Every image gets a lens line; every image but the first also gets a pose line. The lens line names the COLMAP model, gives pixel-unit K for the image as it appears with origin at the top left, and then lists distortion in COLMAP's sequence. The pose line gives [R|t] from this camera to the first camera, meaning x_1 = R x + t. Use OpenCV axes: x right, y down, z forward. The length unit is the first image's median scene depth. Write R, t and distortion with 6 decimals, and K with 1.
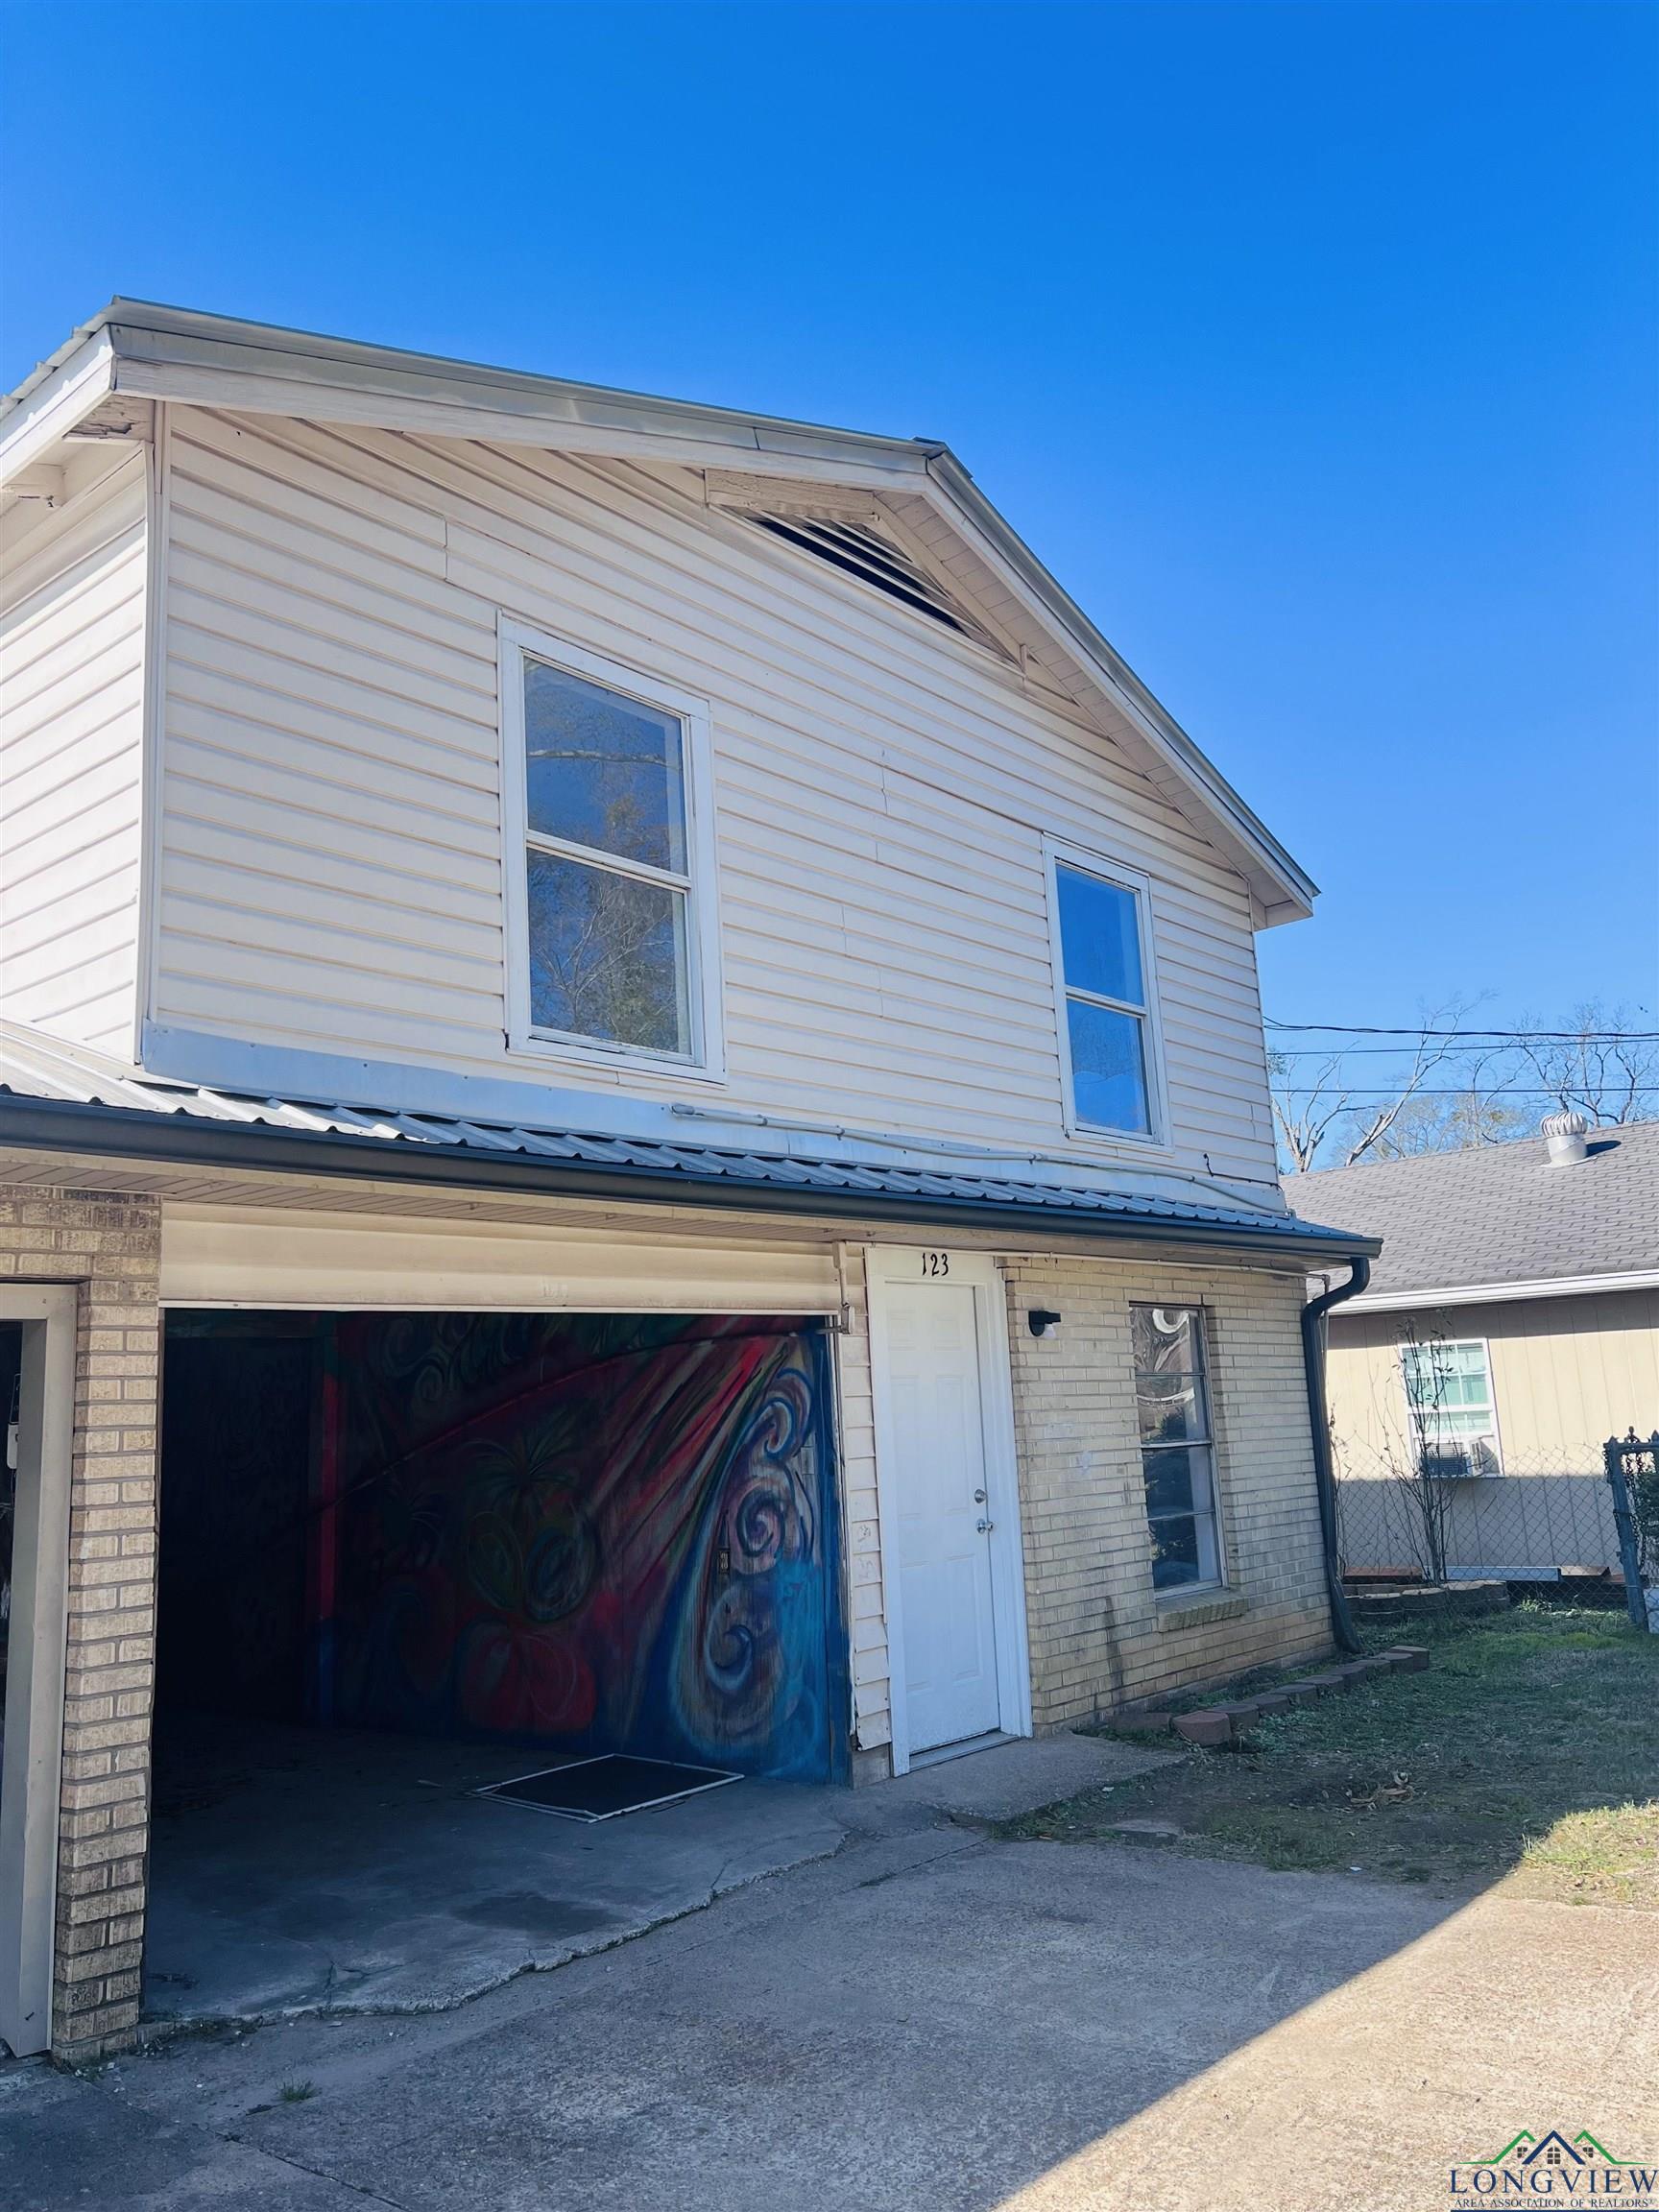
lens RADIAL K [[1665.8, 0, 849.6], [0, 1665.8, 1104.5], [0, 0, 1]] dist [0.055726, -0.059235]
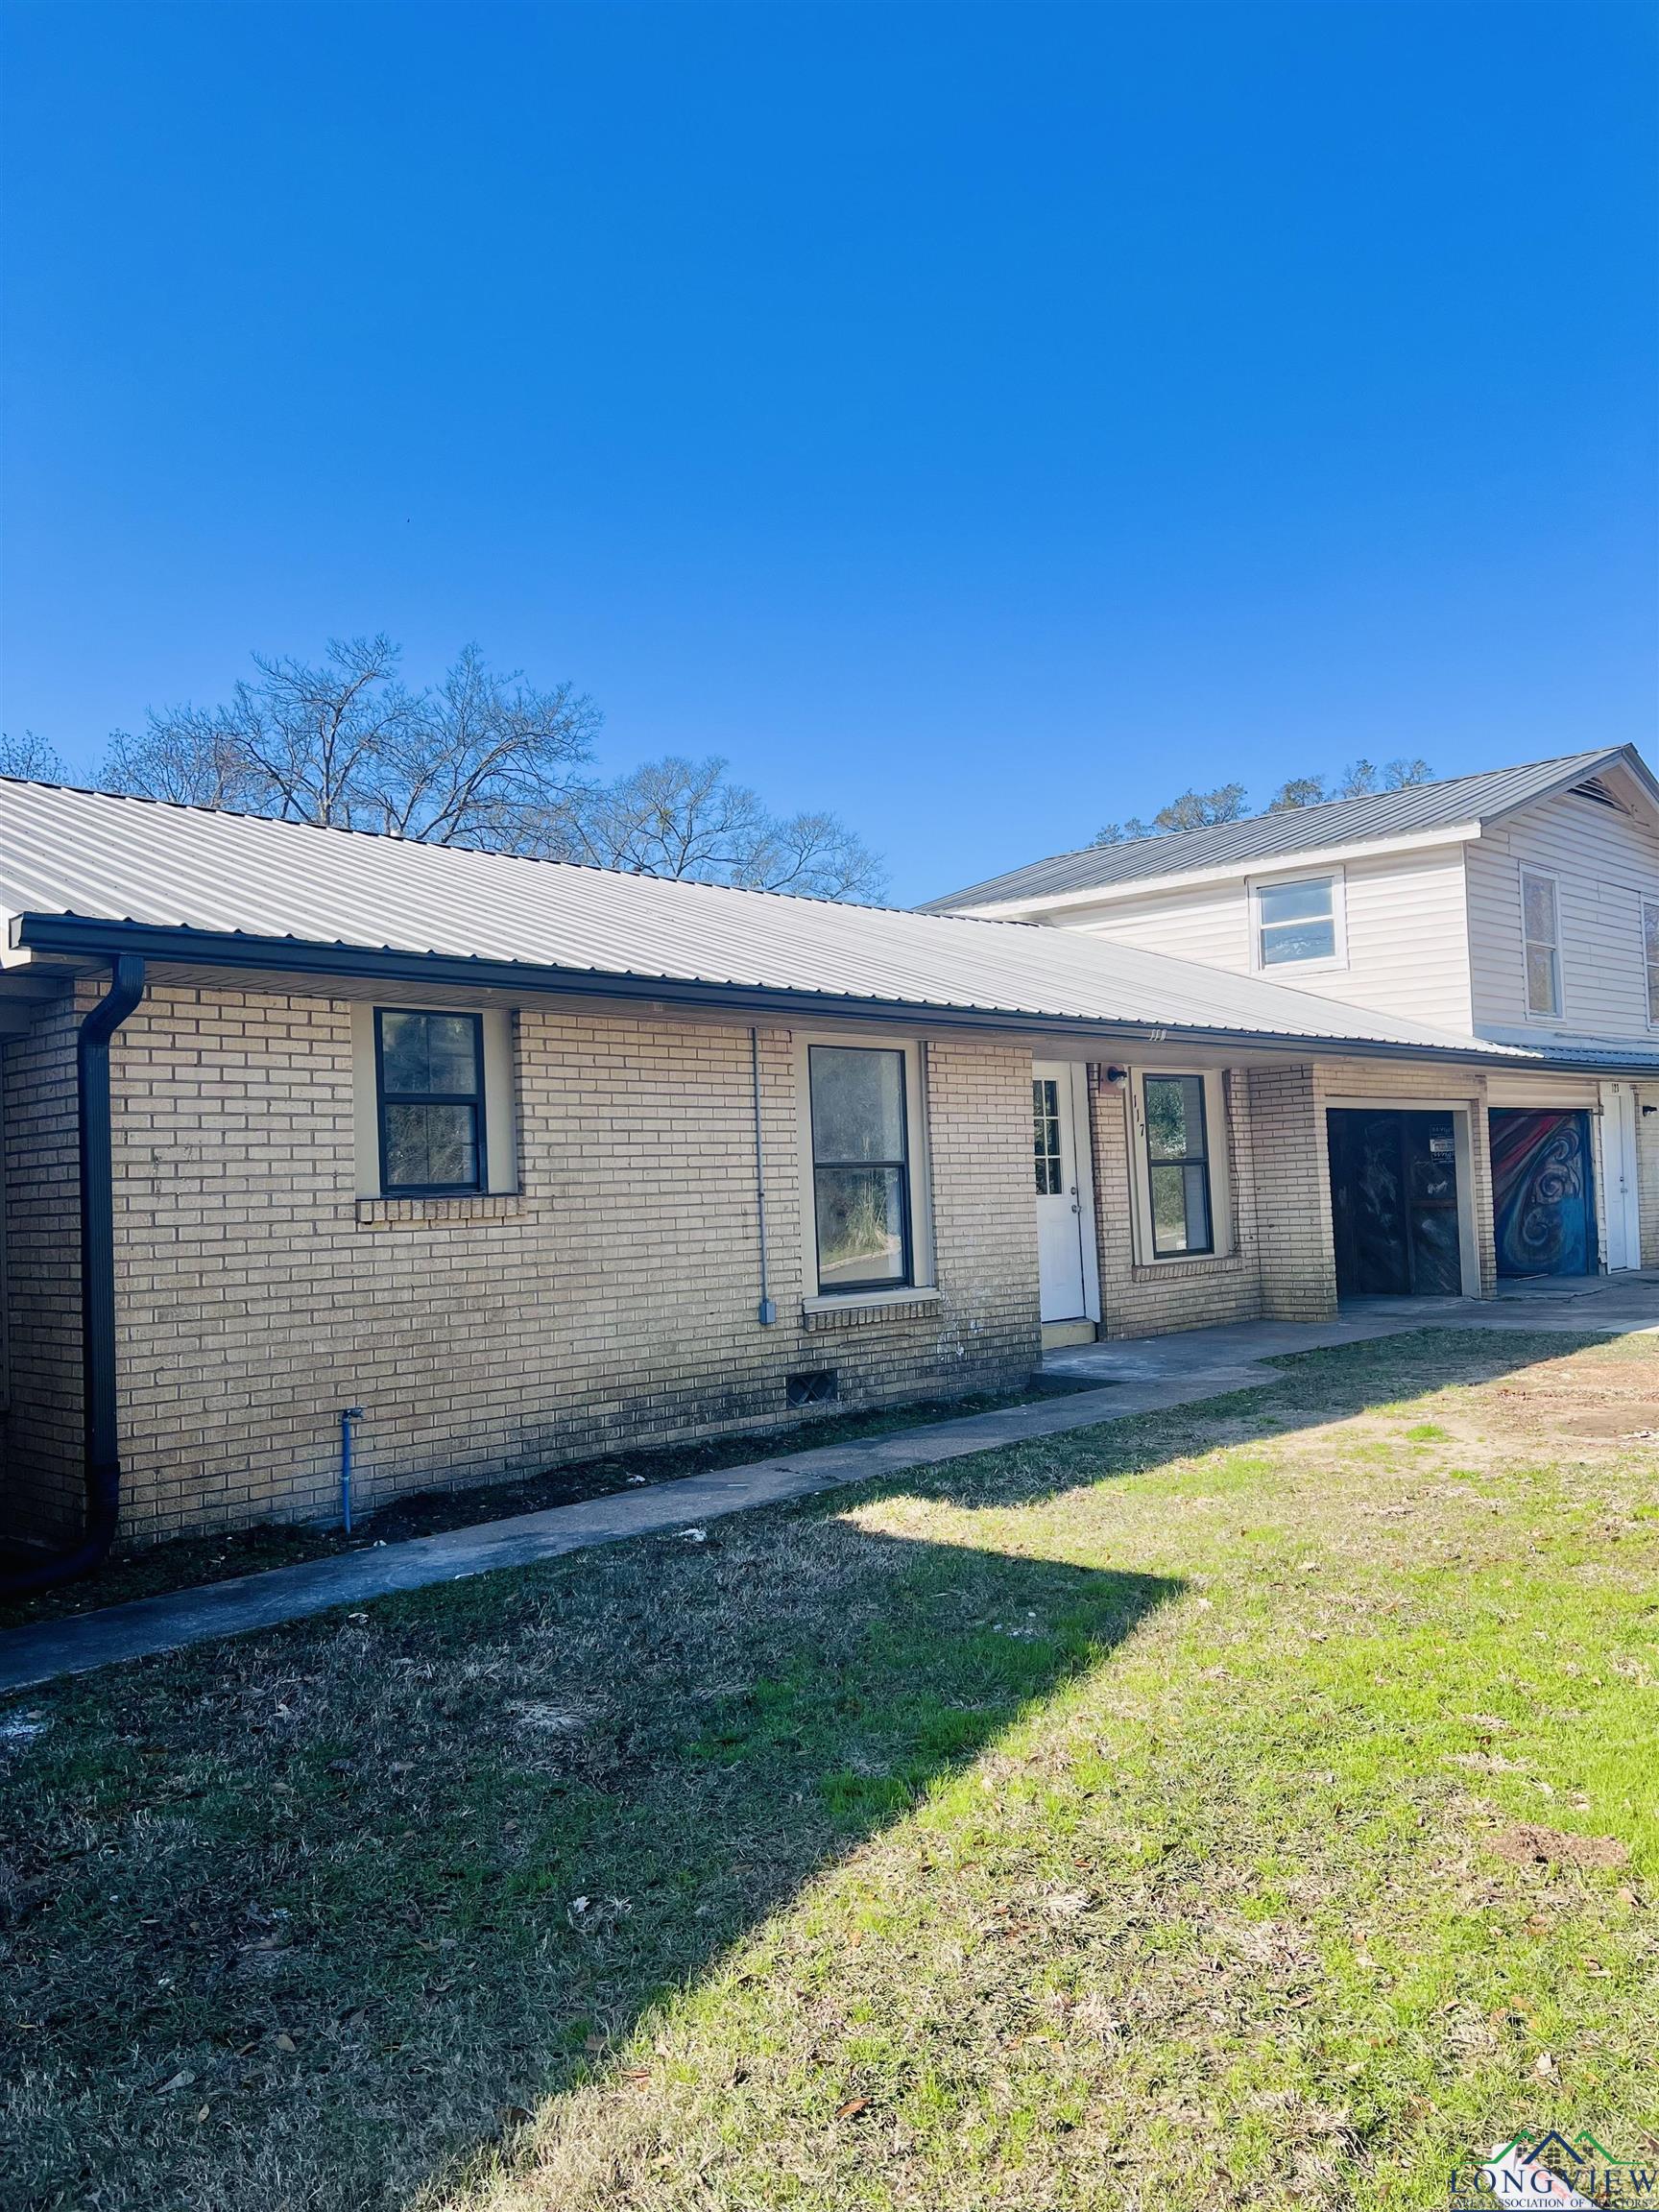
lens RADIAL K [[1665.8, 0, 824.9], [0, 1665.8, 1122.1], [0, 0, 1]] dist [0.055726, -0.059235]
pose [[0.997530, 0.015399, -0.068537, -1.056221], [-0.004749, 0.988227, 0.152923, -0.257735], [0.070085, -0.152220, 0.985859, -1.744874]]
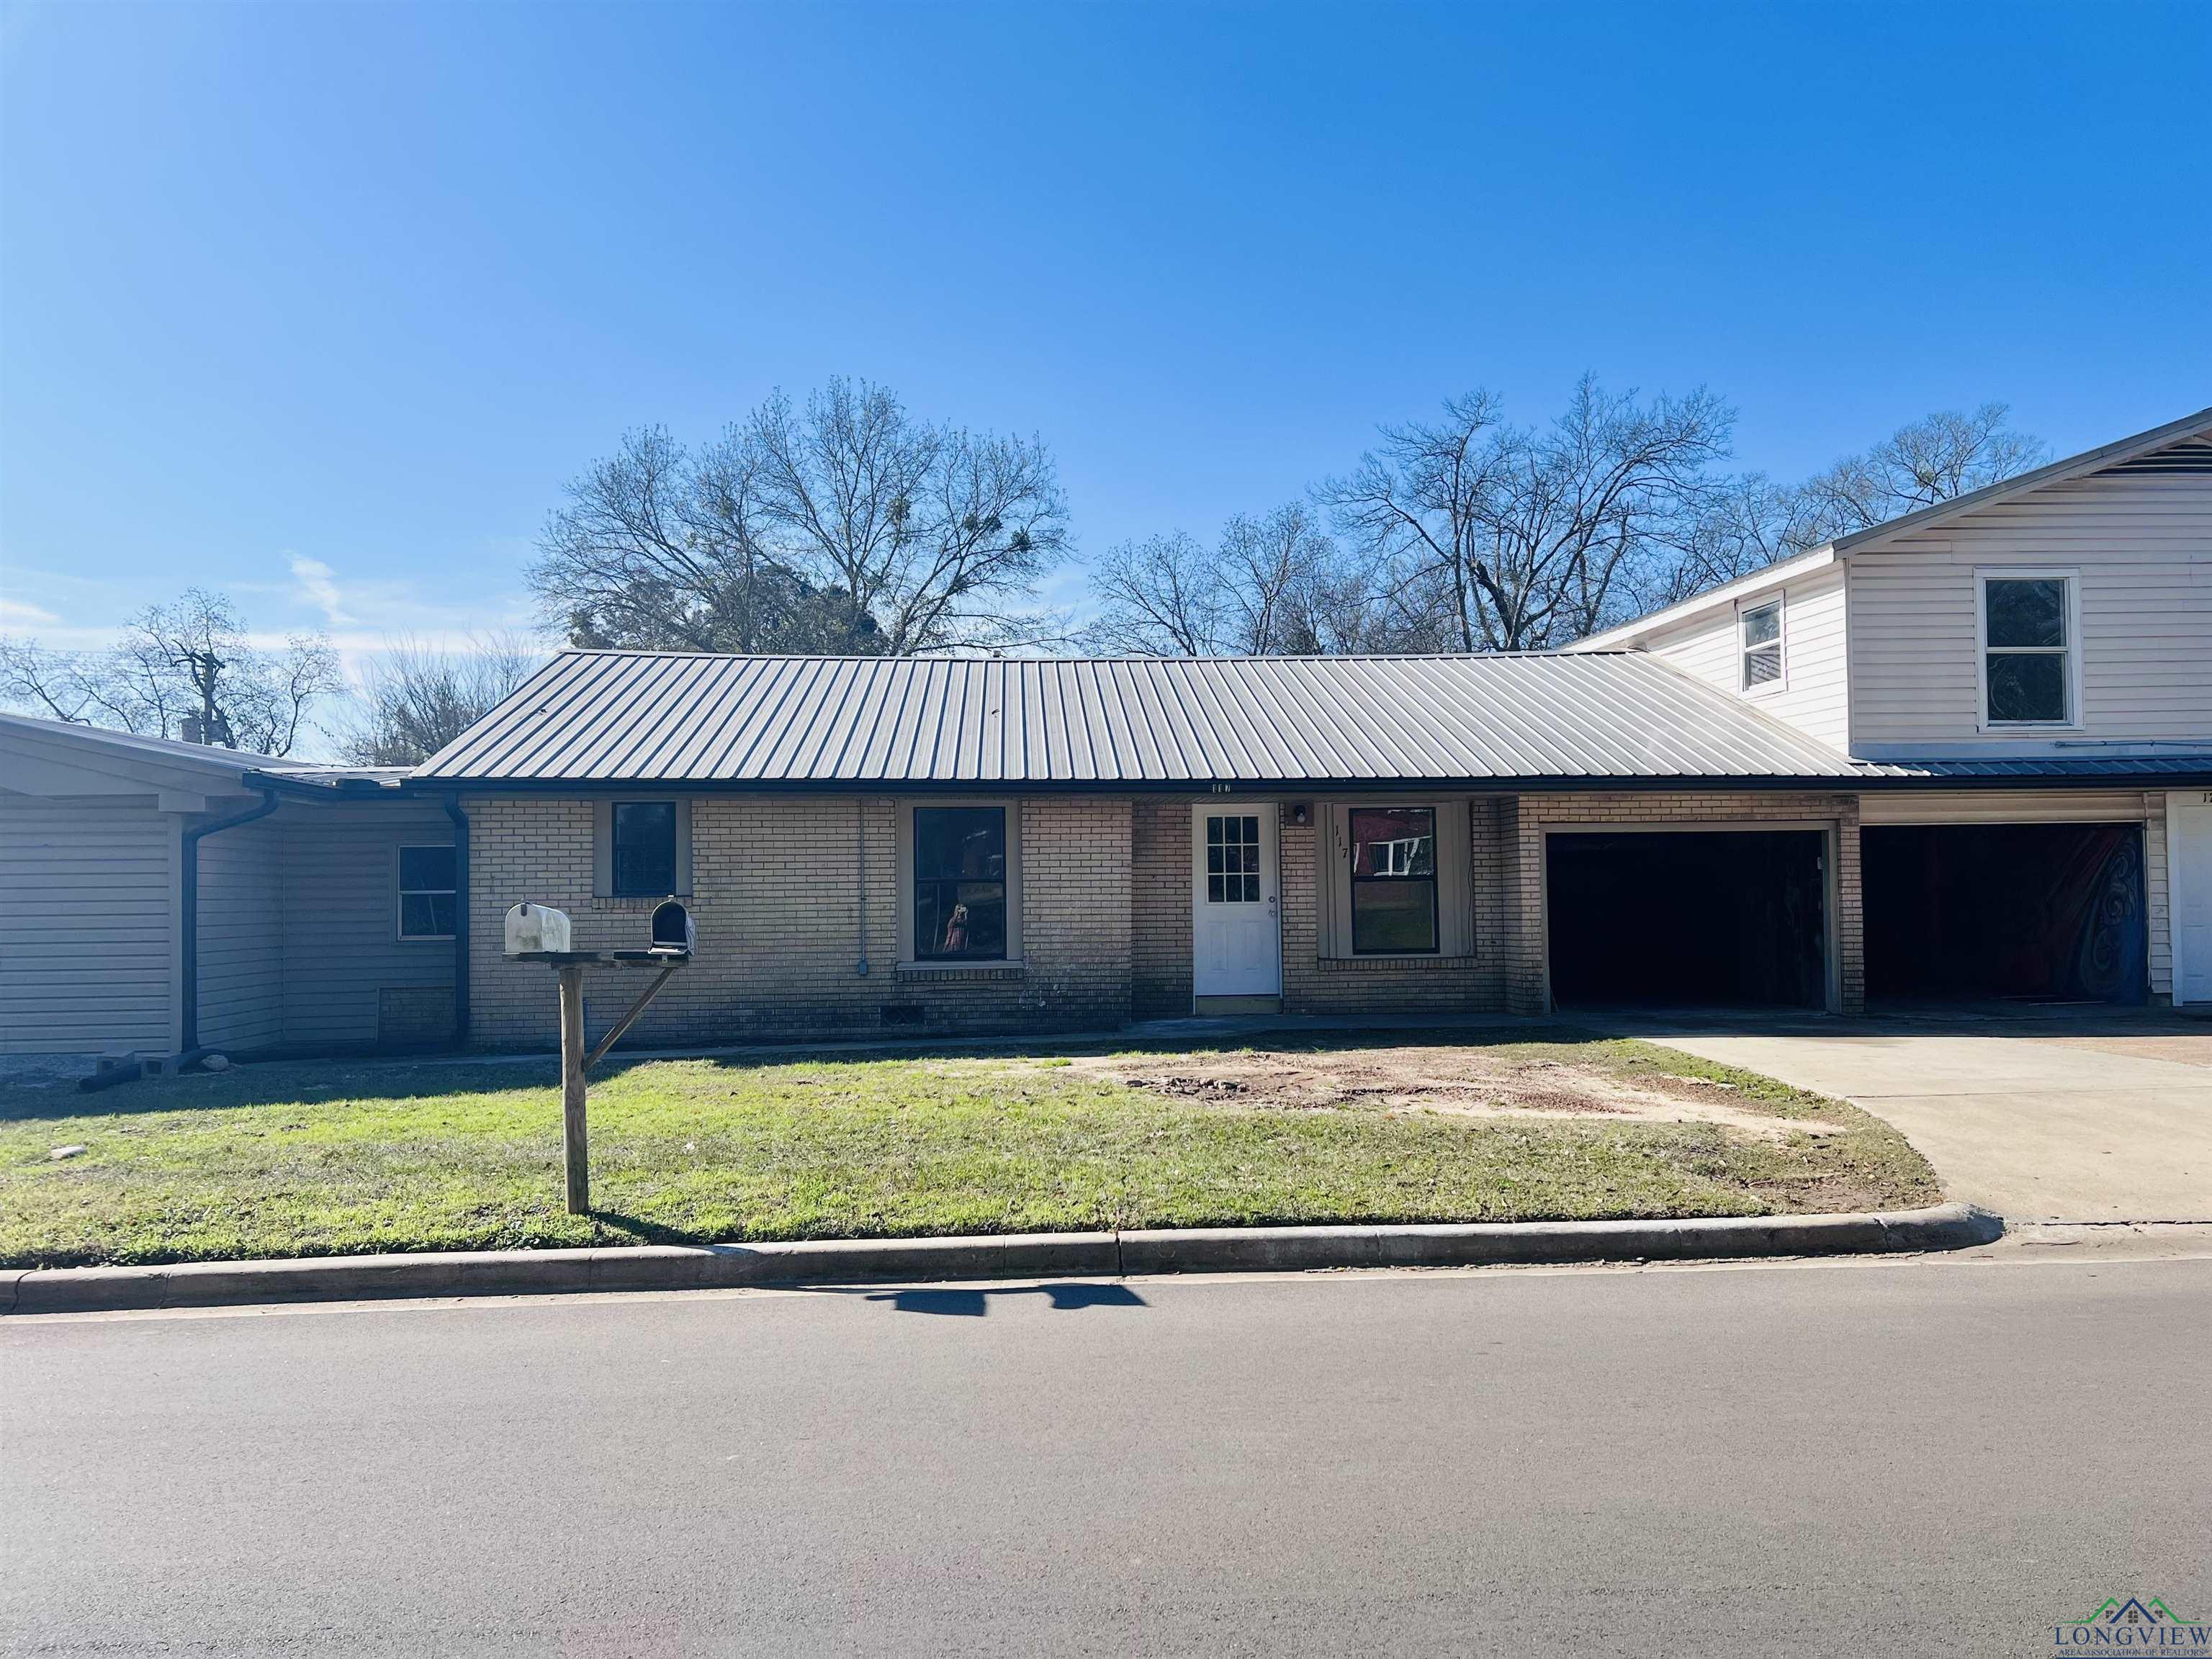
lens RADIAL K [[1665.8, 0, 1112.7], [0, 1665.8, 842.1], [0, 0, 1]] dist [0.055726, -0.059235]
pose [[0.697913, 0.023707, -0.715790, 0.701510], [0.110916, 0.983815, 0.140730, -0.354811], [0.707541, -0.177610, 0.683988, -1.736159]]
